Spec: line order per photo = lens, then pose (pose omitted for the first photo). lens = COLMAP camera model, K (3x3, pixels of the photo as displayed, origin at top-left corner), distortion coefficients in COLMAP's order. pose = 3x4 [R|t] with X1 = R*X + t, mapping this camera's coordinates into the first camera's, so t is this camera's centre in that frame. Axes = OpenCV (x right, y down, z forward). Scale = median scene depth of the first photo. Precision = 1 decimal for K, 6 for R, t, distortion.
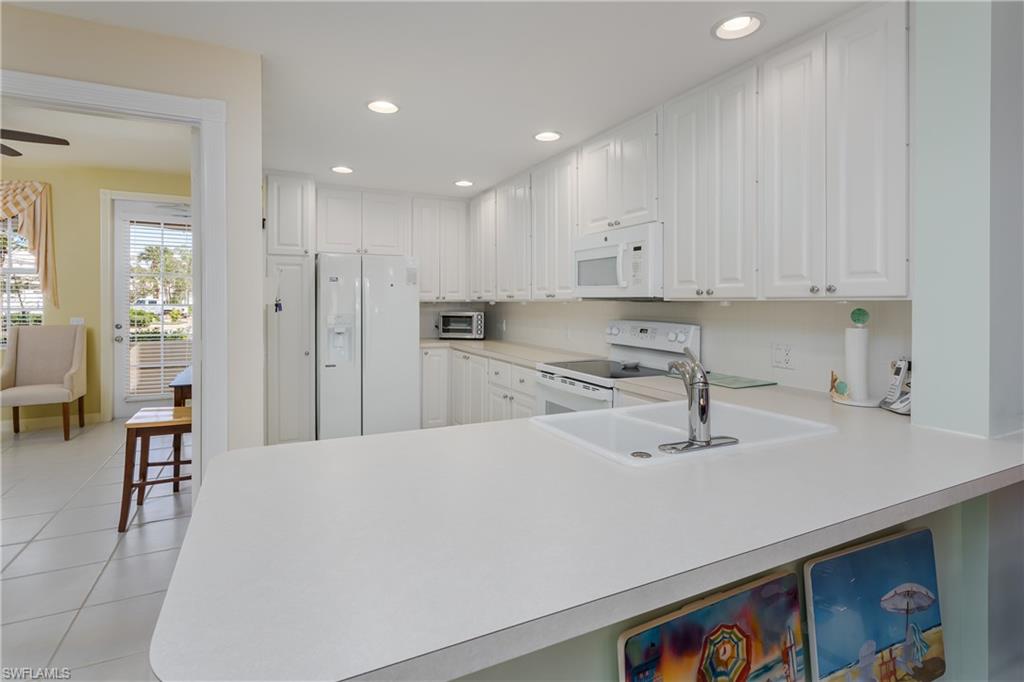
lens RADIAL K [[505.9, 0, 517.3], [0, 505.9, 306.1], [0, 0, 1]] dist [0.003265, 0.000809]
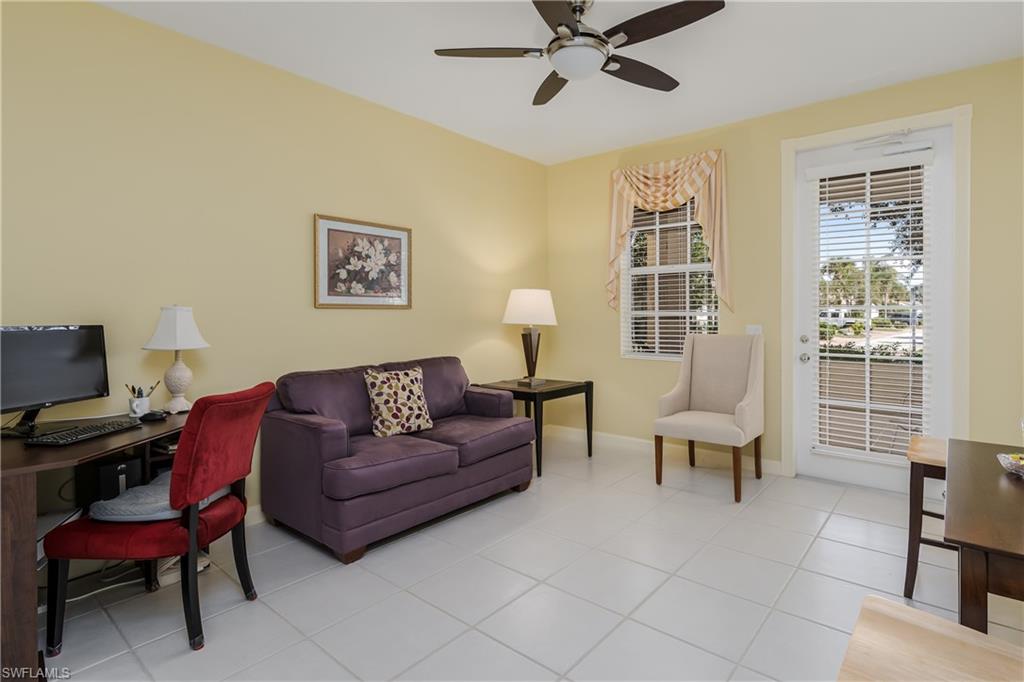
lens RADIAL K [[505.9, 0, 517.3], [0, 505.9, 306.1], [0, 0, 1]] dist [0.003265, 0.000809]
pose [[0.379890, -0.012553, -0.924946, -0.314801], [-0.011768, 0.999761, -0.018401, 0.012928], [0.924957, 0.017875, 0.379652, 0.398500]]
